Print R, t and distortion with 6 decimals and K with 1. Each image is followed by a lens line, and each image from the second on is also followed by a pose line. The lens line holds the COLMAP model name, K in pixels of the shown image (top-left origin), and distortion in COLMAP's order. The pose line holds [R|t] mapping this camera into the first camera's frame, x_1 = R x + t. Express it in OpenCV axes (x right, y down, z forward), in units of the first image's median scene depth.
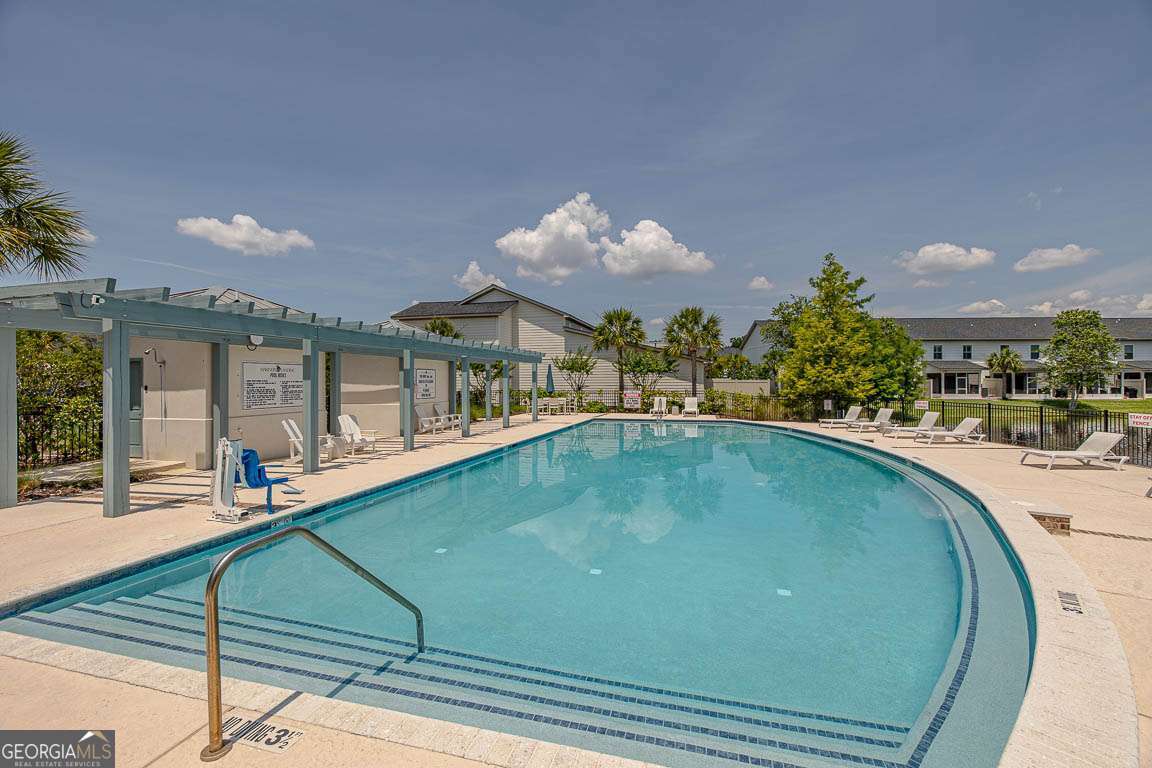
lens RADIAL K [[481.4, 0, 577.3], [0, 481.4, 386.4], [0, 0, 1]] dist [-0.000959, -0.001086]
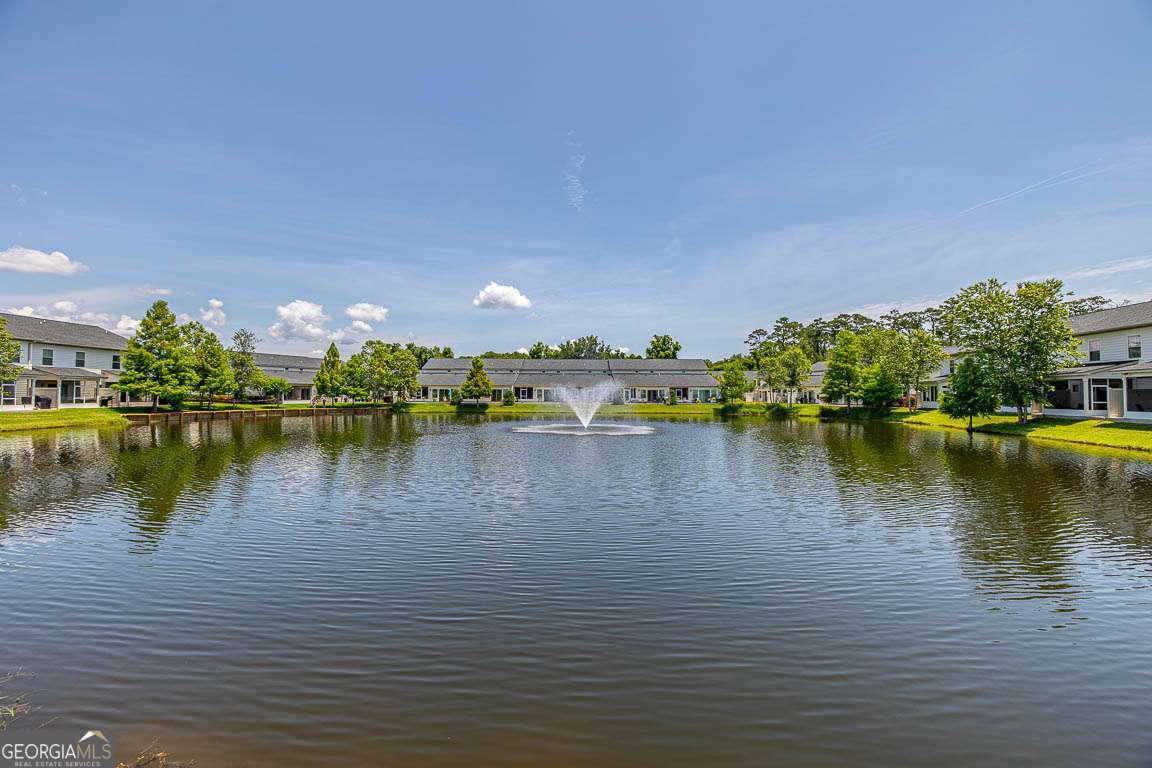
lens RADIAL K [[481.4, 0, 578.5], [0, 481.4, 383.8], [0, 0, 1]] dist [-0.000959, -0.001086]
pose [[-0.058667, 0.022747, 0.998018, 0.219033], [0.006972, 0.999725, -0.022376, 0.004861], [-0.998253, 0.005645, -0.058810, 0.076001]]
